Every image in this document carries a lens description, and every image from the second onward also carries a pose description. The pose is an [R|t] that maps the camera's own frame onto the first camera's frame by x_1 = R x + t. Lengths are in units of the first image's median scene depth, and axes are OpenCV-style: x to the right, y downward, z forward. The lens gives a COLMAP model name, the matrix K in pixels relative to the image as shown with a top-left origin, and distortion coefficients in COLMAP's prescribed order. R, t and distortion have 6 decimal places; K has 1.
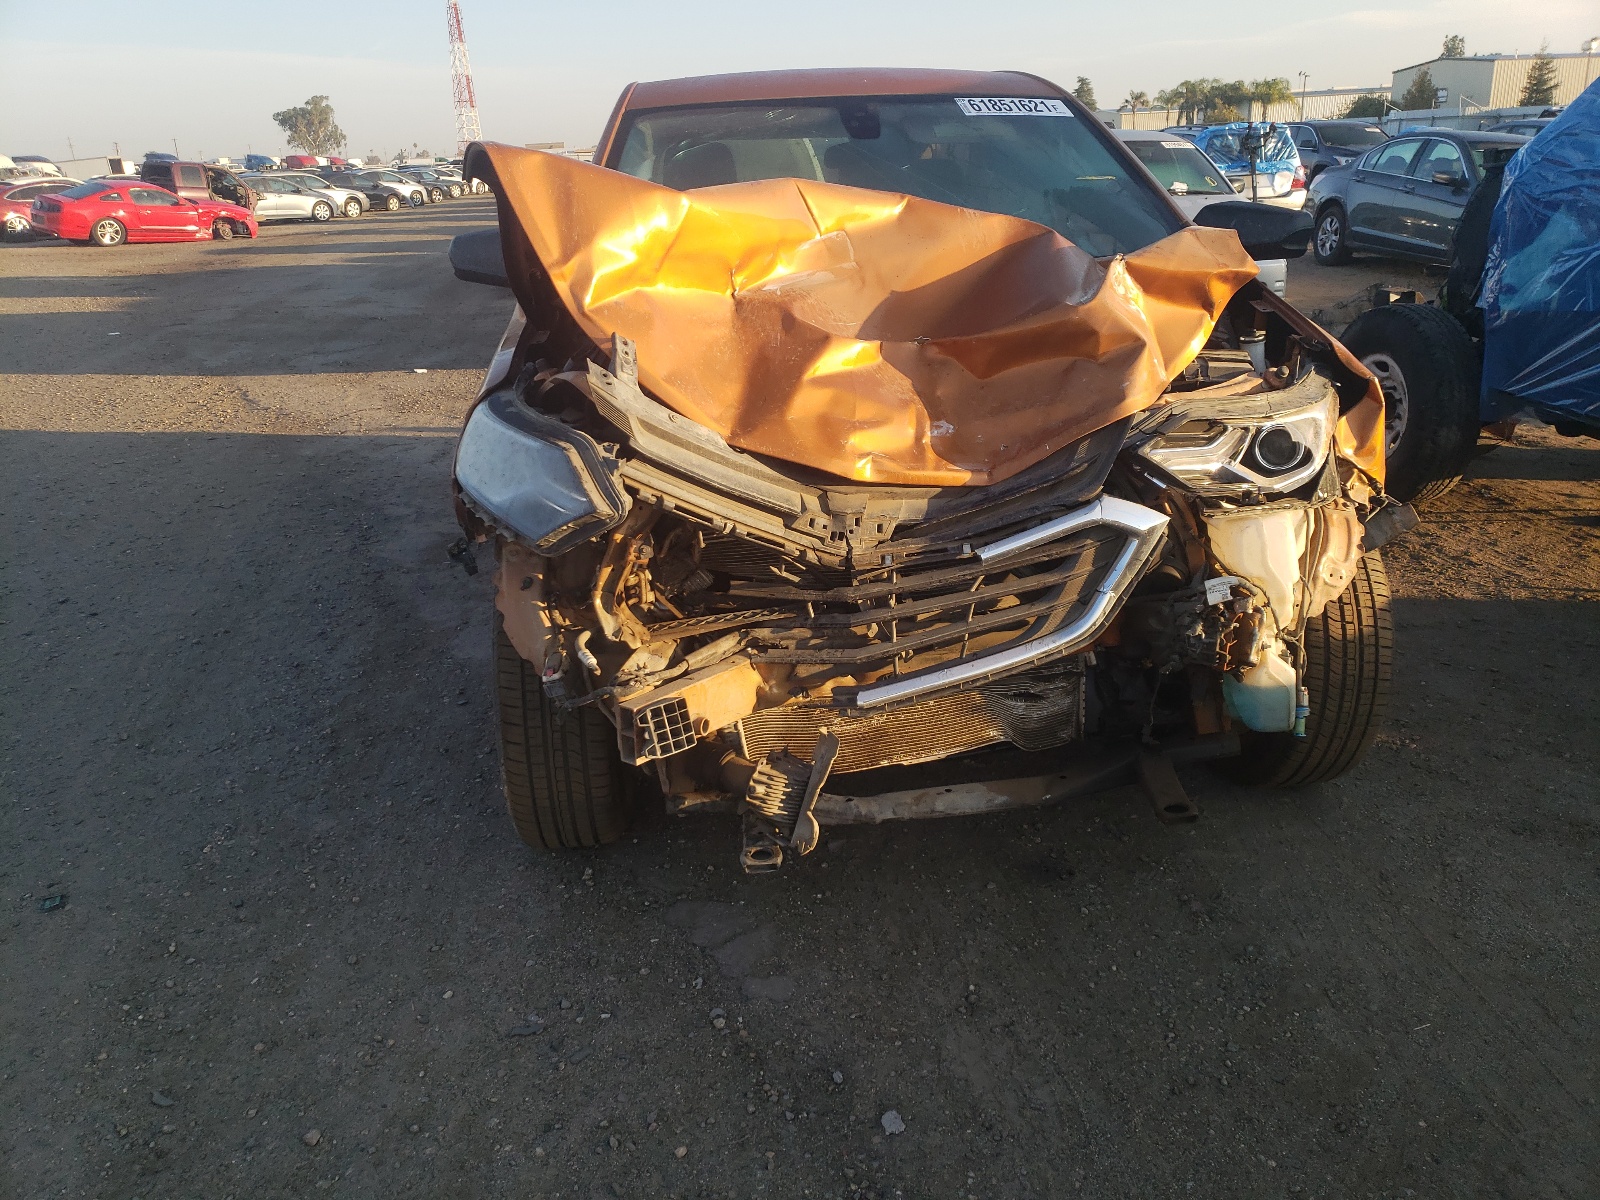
lens RADIAL K [[1176.5, 0, 800.0], [0, 1176.5, 600.0], [0, 0, 1]] dist [0.125739, -0.123183]
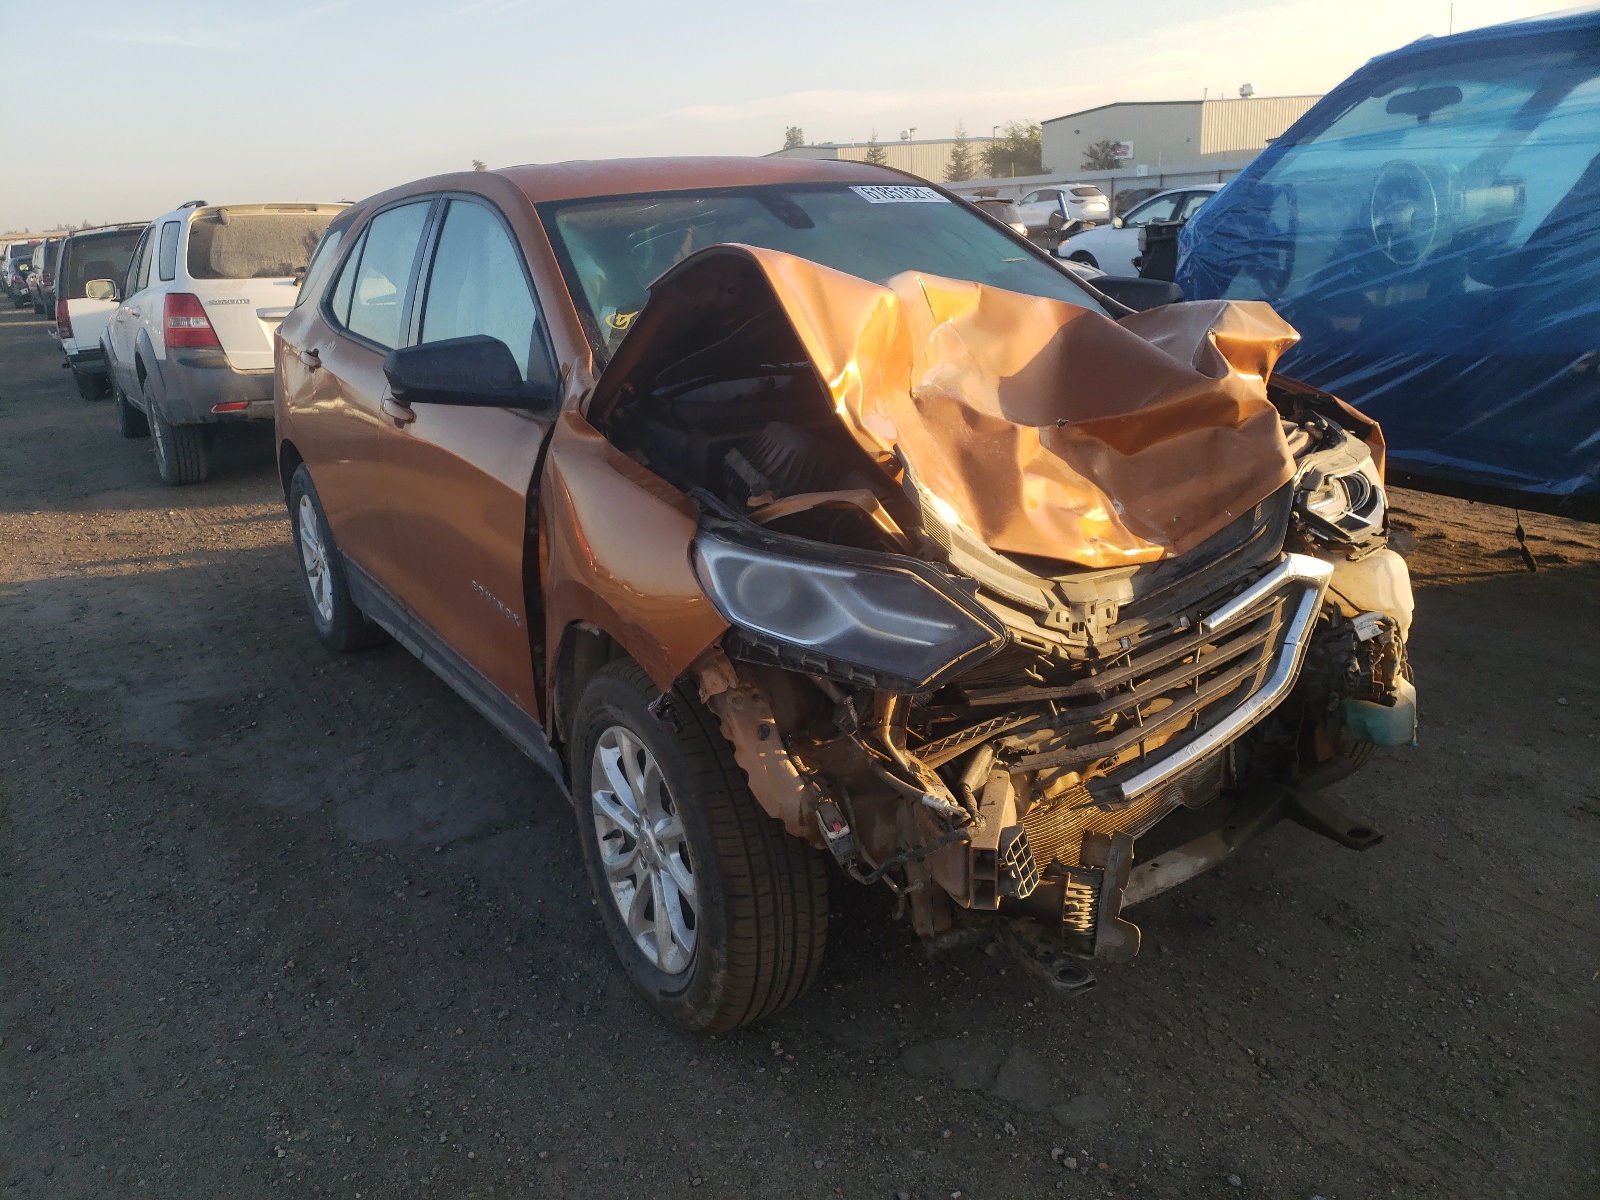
lens RADIAL K [[1198.0, 0, 717.7], [0, 1198.0, 597.4], [0, 0, 1]] dist [0.061241, -0.127580]
pose [[0.923078, -0.136495, 0.359577, -0.585153], [0.157767, 0.987010, -0.030340, -0.094008], [-0.350765, 0.084735, 0.932622, 0.178484]]
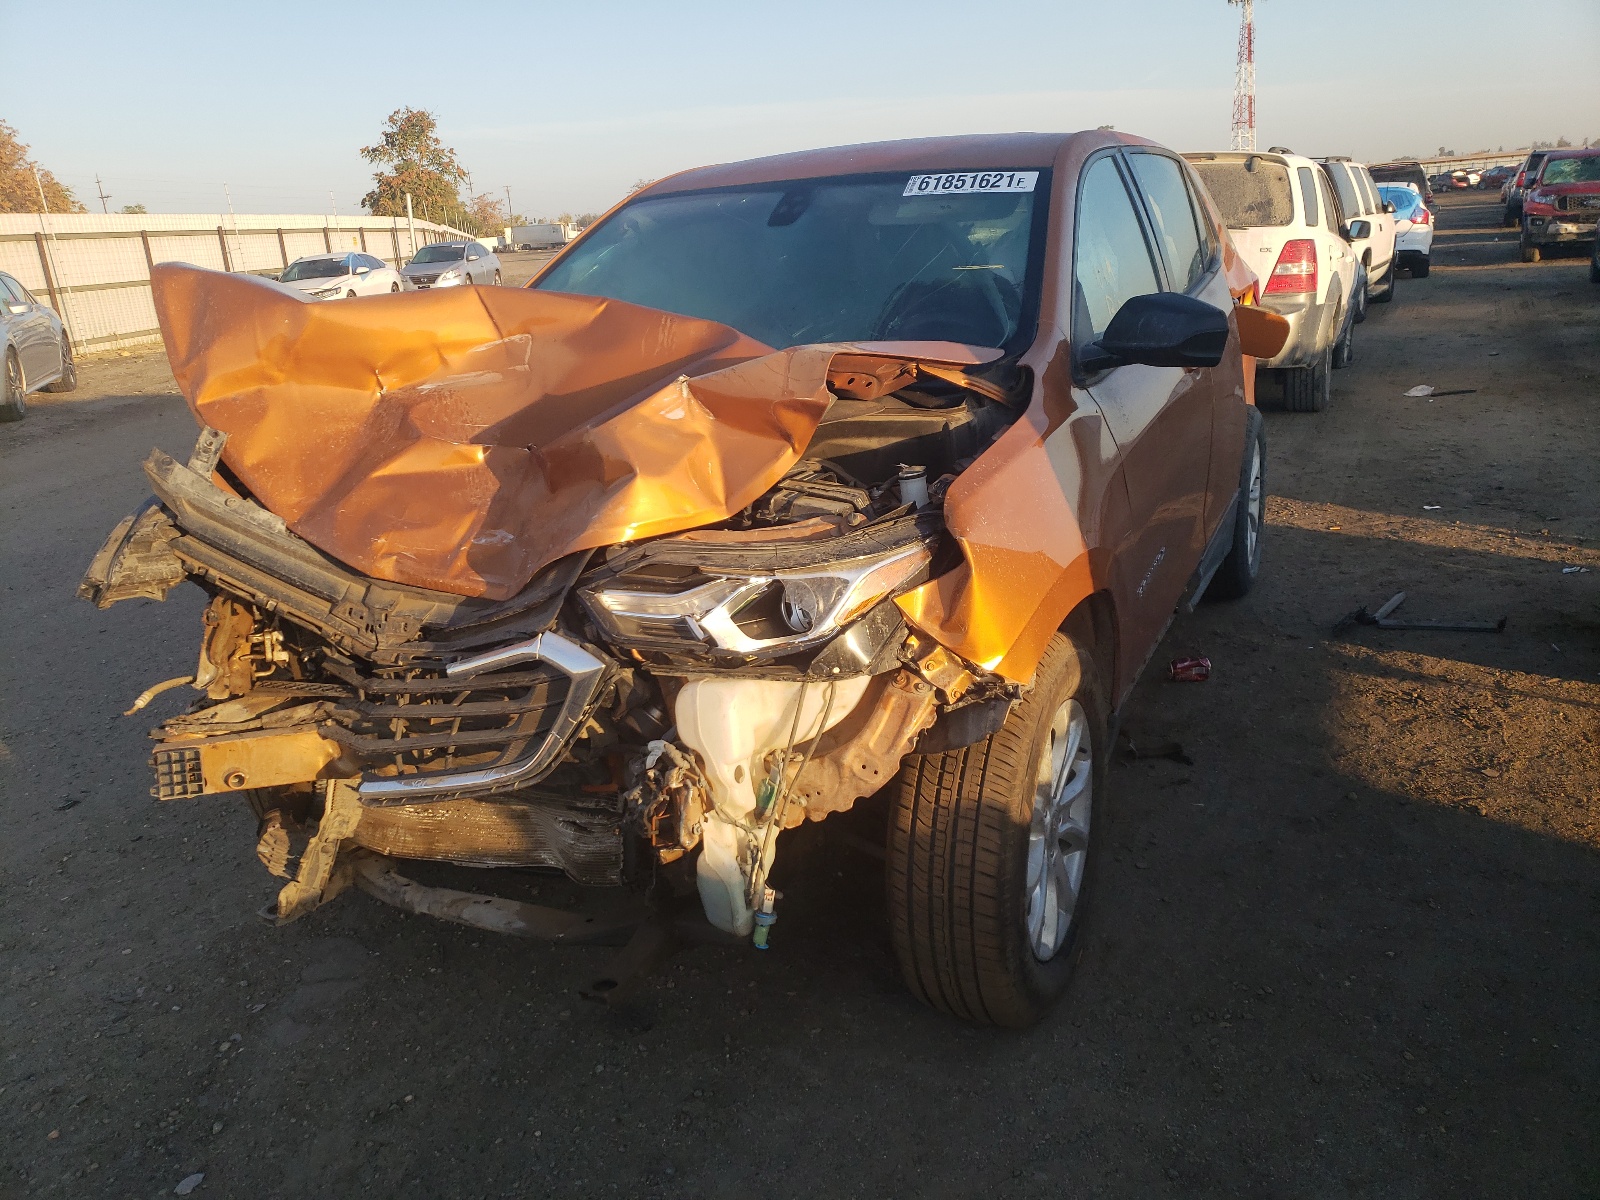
lens RADIAL K [[1212.8, 0, 800.0], [0, 1212.8, 600.0], [0, 0, 1]] dist [0.149489, -0.276923]
pose [[0.834735, 0.142779, -0.531819, 0.910354], [-0.155821, 0.987571, 0.020561, -0.158260], [0.528144, 0.065706, 0.846609, 0.274408]]
